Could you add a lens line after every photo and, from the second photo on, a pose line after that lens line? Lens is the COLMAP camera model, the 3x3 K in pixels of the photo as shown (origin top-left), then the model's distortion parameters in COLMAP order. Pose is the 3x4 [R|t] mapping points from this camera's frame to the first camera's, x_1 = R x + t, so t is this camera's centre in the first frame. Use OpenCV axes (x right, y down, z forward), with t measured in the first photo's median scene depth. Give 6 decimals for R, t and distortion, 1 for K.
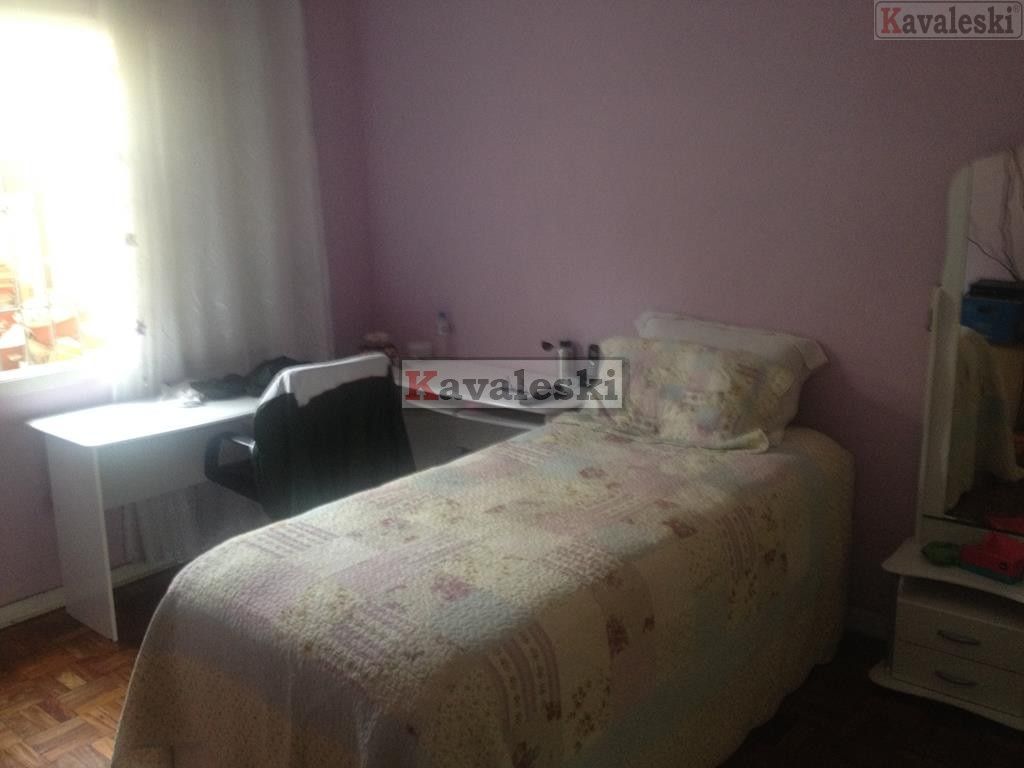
lens RADIAL K [[956.3, 0, 515.4], [0, 956.3, 381.6], [0, 0, 1]] dist [0.125674, -0.272379]
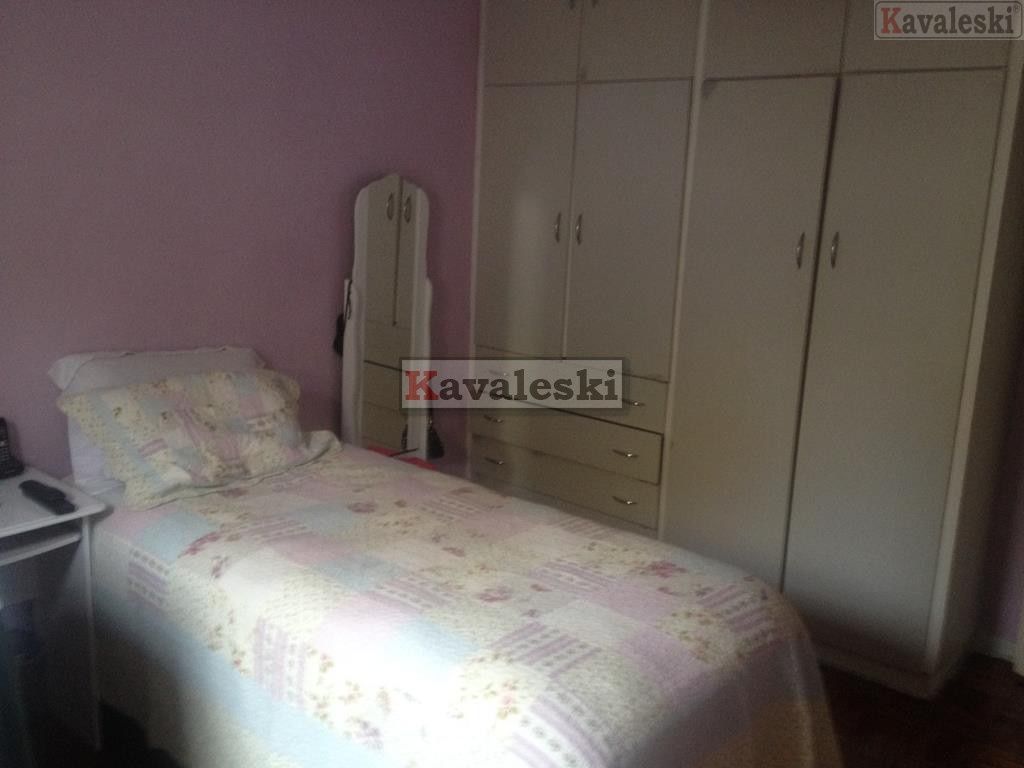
lens RADIAL K [[956.3, 0, 515.4], [0, 956.3, 381.6], [0, 0, 1]] dist [0.125674, -0.272379]
pose [[-0.006874, -0.188604, 0.982029, -0.848640], [0.180885, 0.965617, 0.186719, -0.177540], [-0.983480, 0.178918, 0.027478, 0.833191]]
